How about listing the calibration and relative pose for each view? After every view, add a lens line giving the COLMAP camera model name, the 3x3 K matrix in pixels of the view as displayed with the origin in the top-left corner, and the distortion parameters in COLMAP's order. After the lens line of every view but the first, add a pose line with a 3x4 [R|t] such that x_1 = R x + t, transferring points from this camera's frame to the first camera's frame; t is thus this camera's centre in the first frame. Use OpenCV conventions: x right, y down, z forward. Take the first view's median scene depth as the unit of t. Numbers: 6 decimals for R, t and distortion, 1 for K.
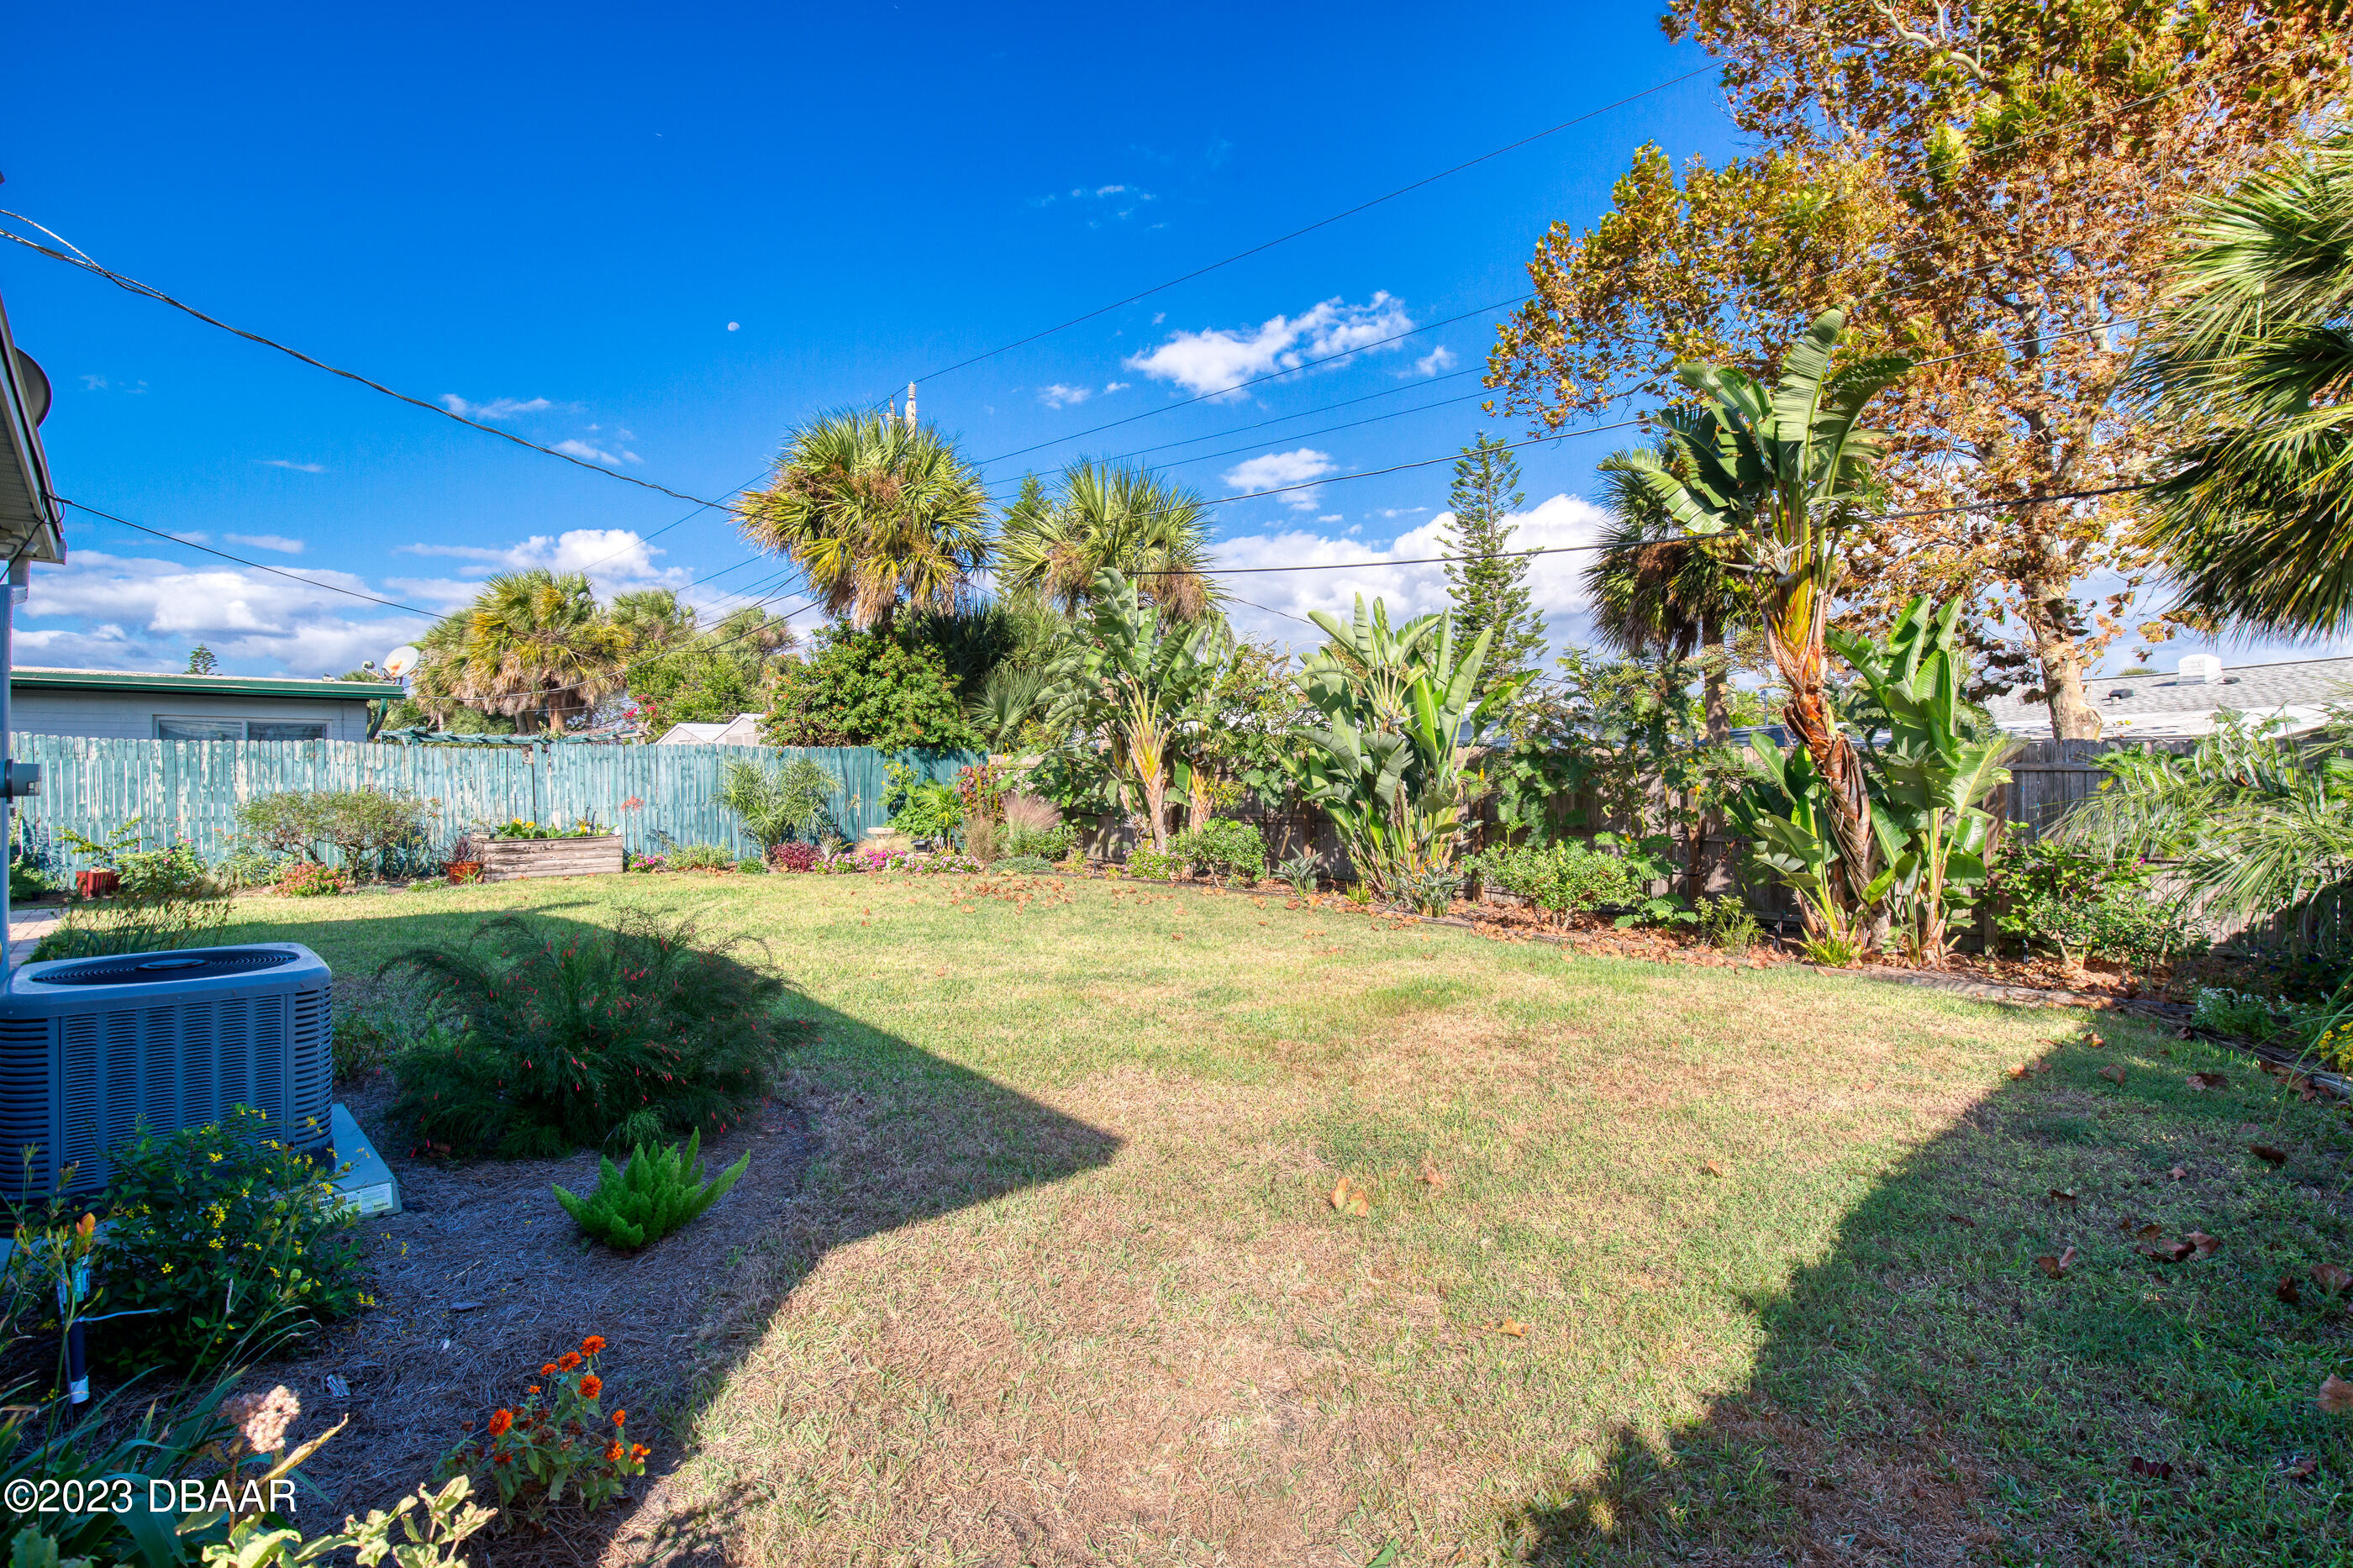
lens RADIAL K [[1081.8, 0, 1159.0], [0, 1081.8, 791.5], [0, 0, 1]] dist [-0.011716, 0.006337]
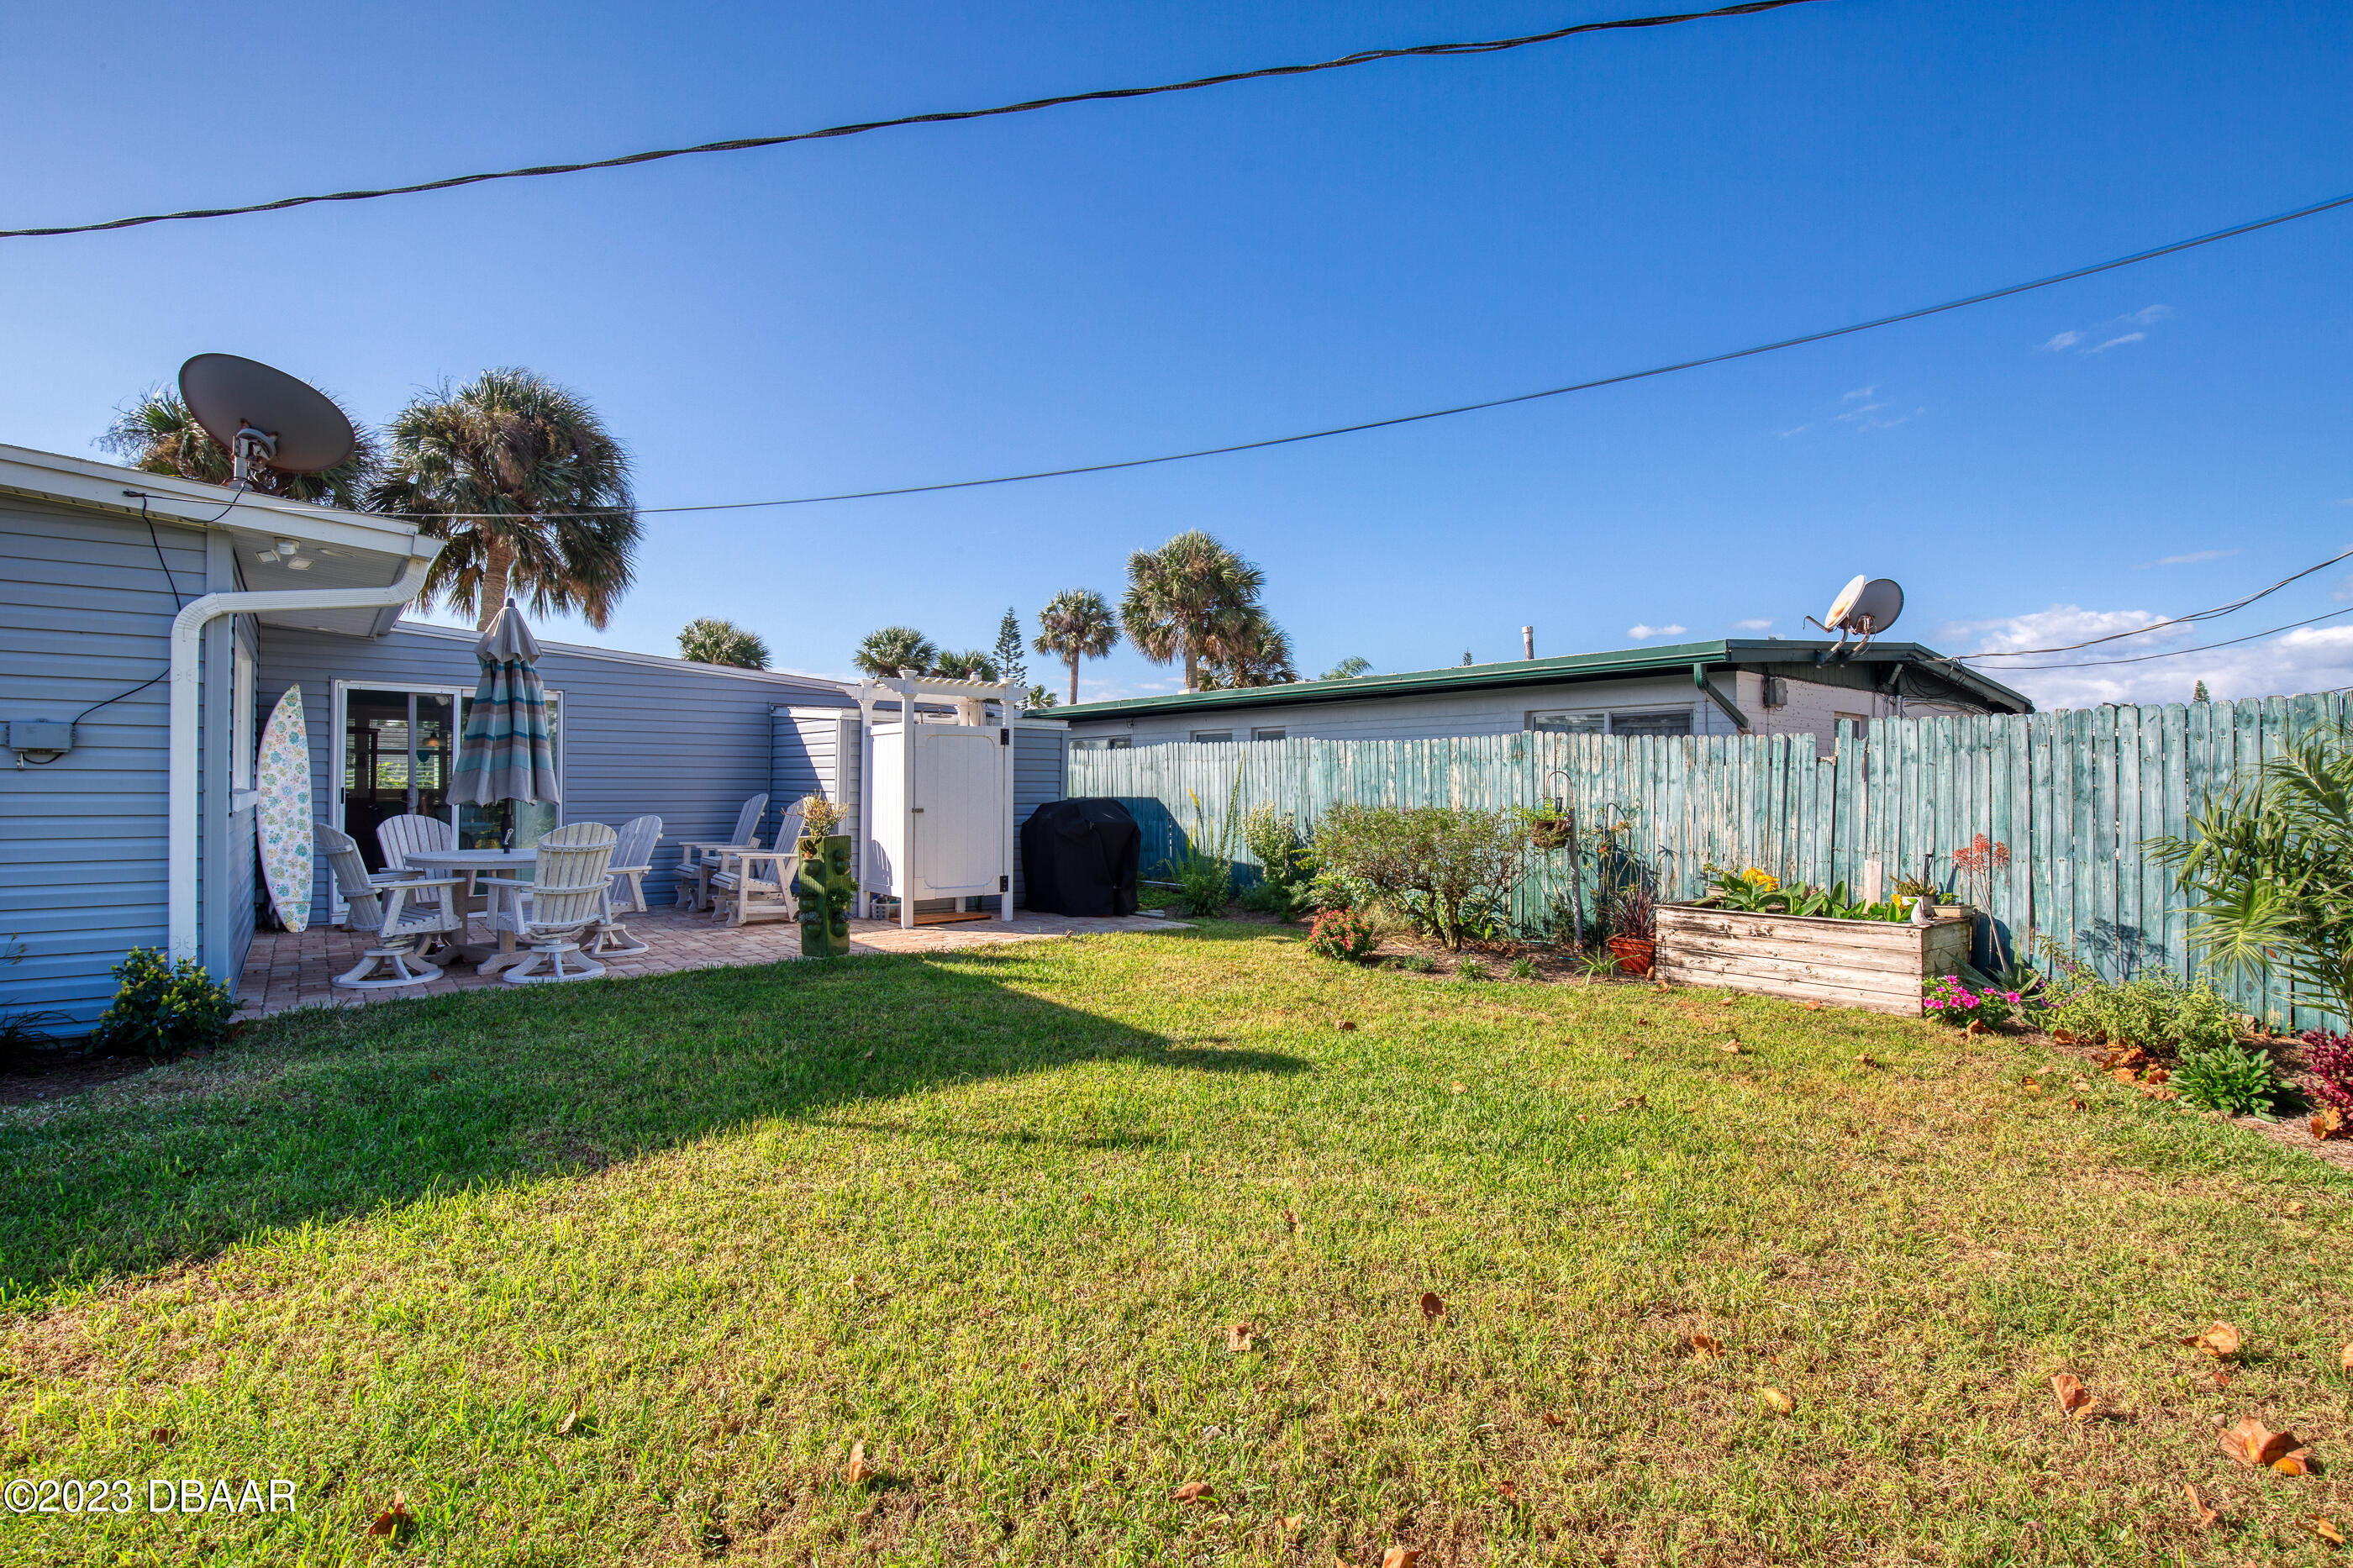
lens RADIAL K [[1116.9, 0, 1183.2], [0, 1116.9, 779.4], [0, 0, 1]] dist [-0.008385, -0.000139]
pose [[-0.077472, 0.004253, -0.996985, -0.031618], [-0.015355, 0.999867, 0.005458, -0.014994], [0.996876, 0.015731, -0.077396, 0.684191]]
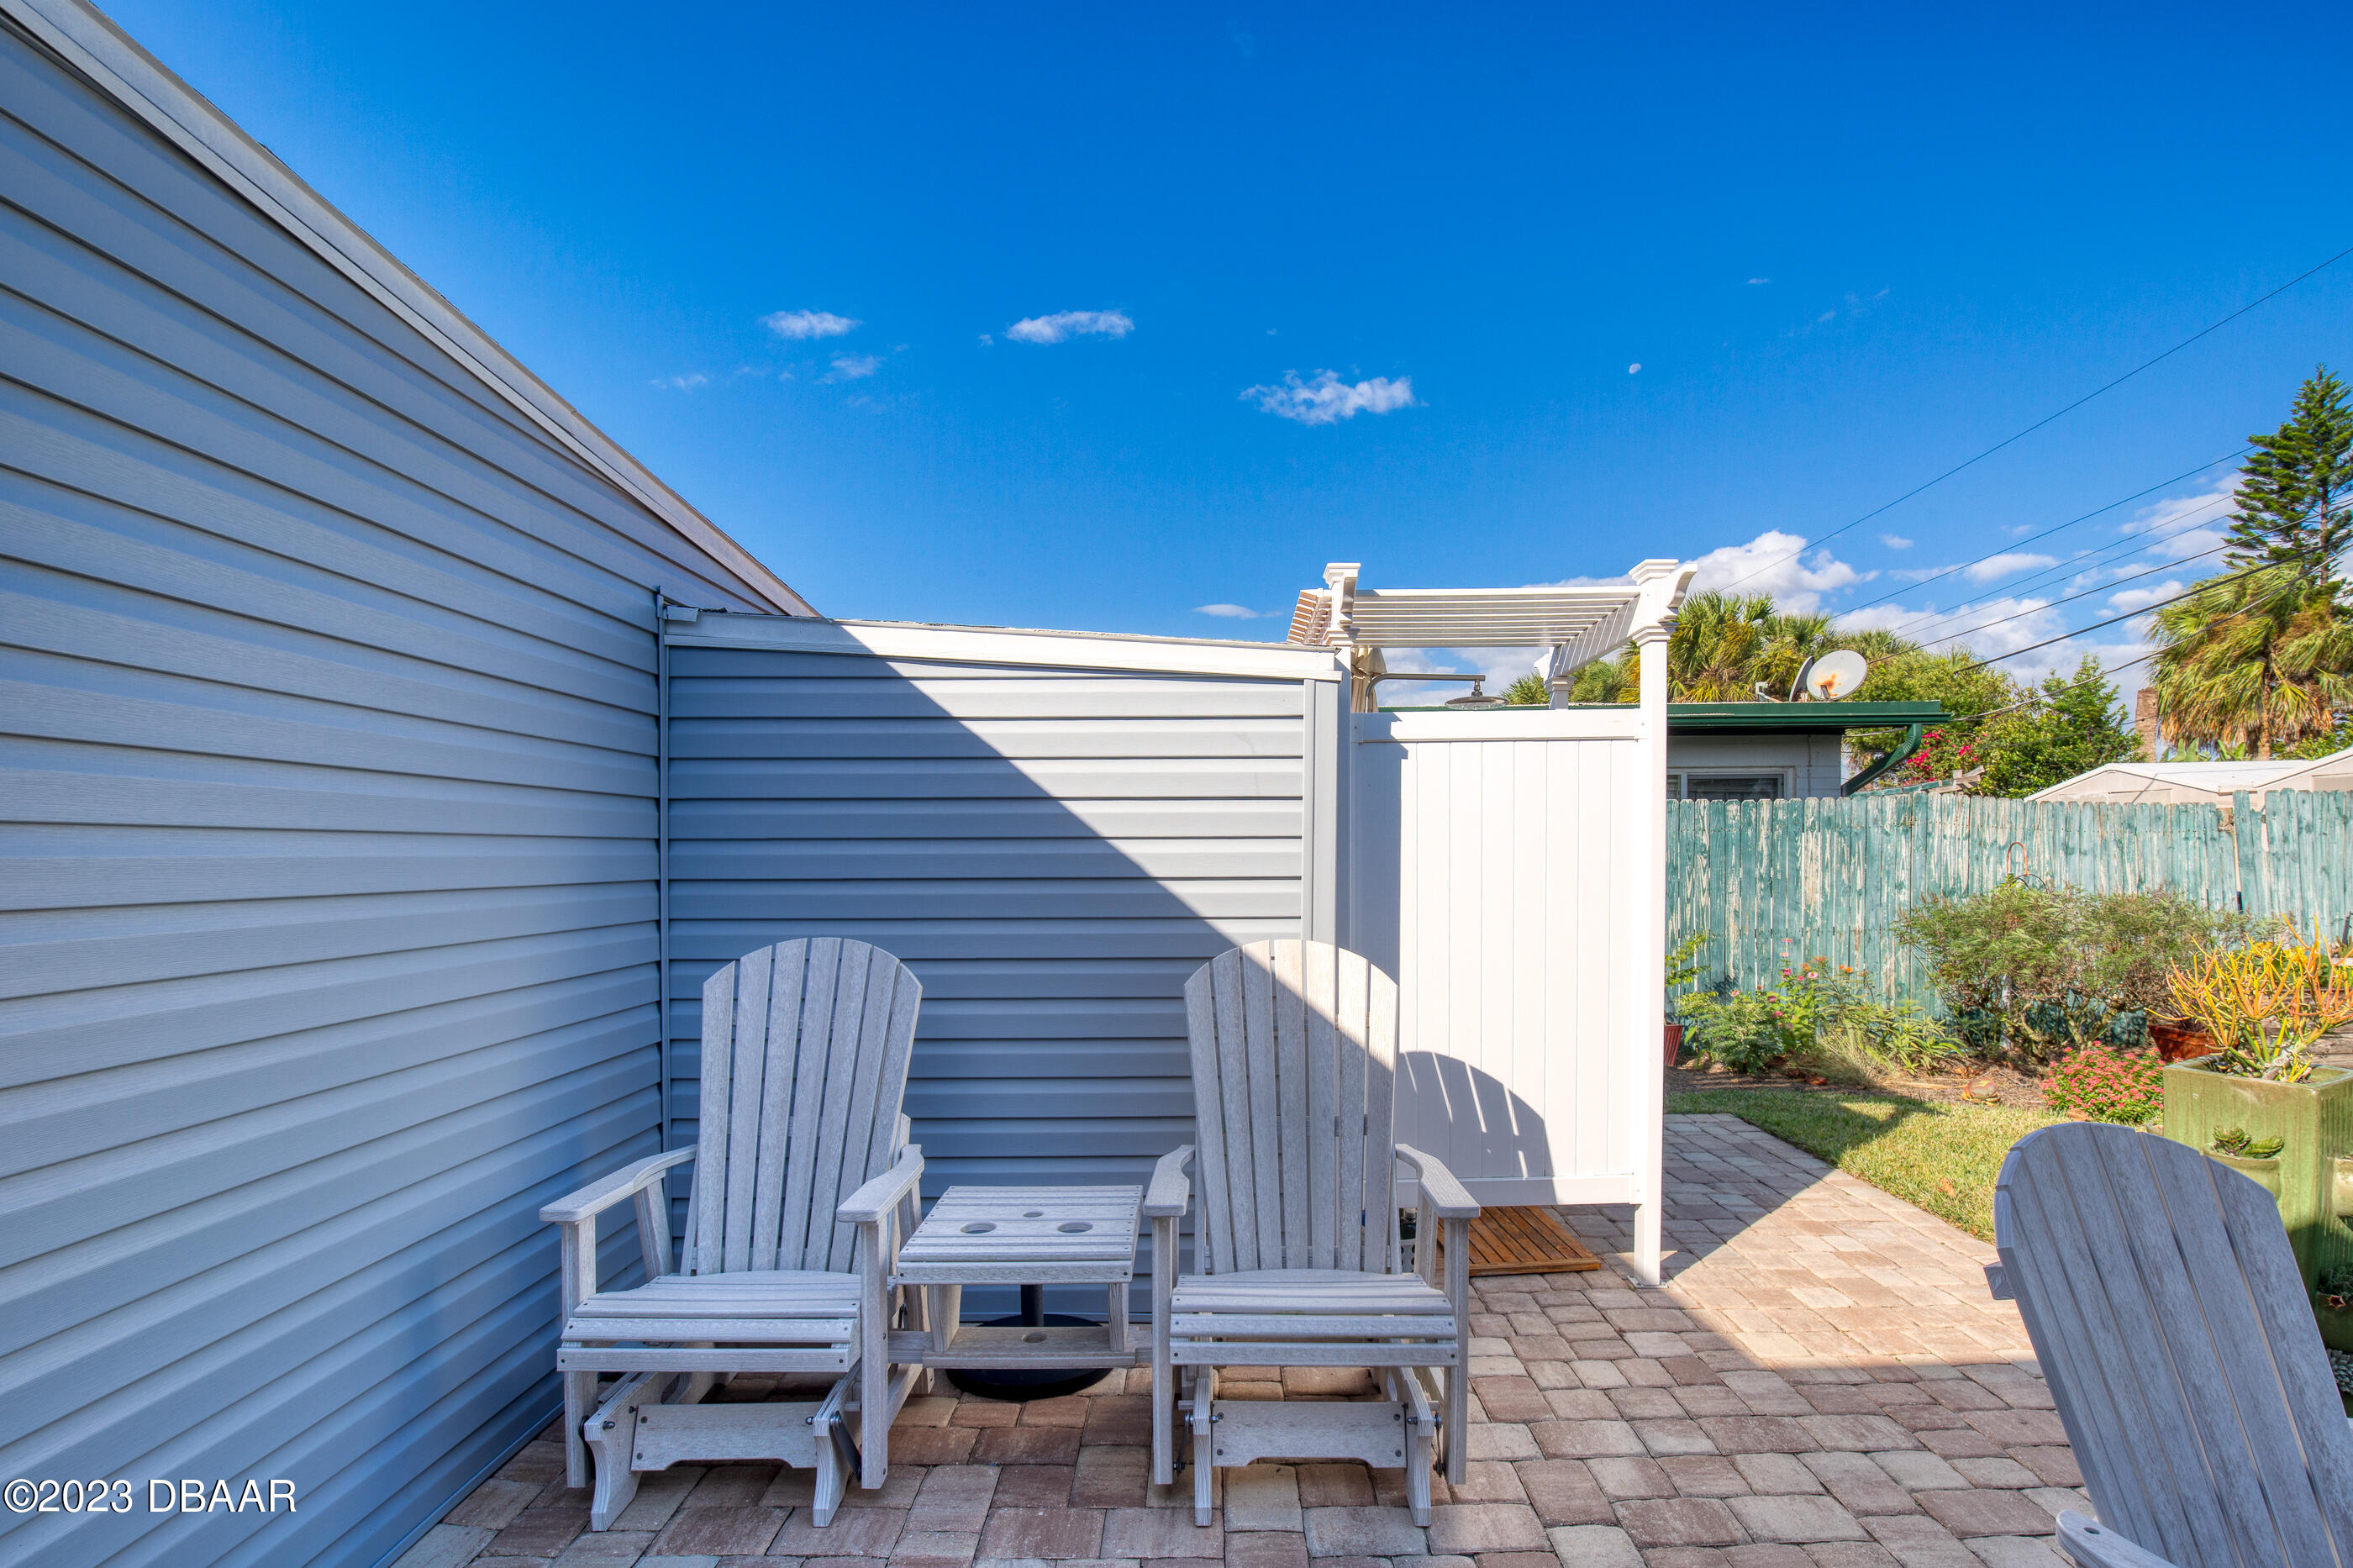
lens RADIAL K [[1116.9, 0, 1219.5], [0, 1116.9, 850.9], [0, 0, 1]] dist [-0.008385, -0.000139]
pose [[0.759908, -0.000952, -0.650030, -0.557476], [-0.002345, 0.999988, -0.004205, -0.012354], [0.650027, 0.004720, 0.759897, 0.262949]]
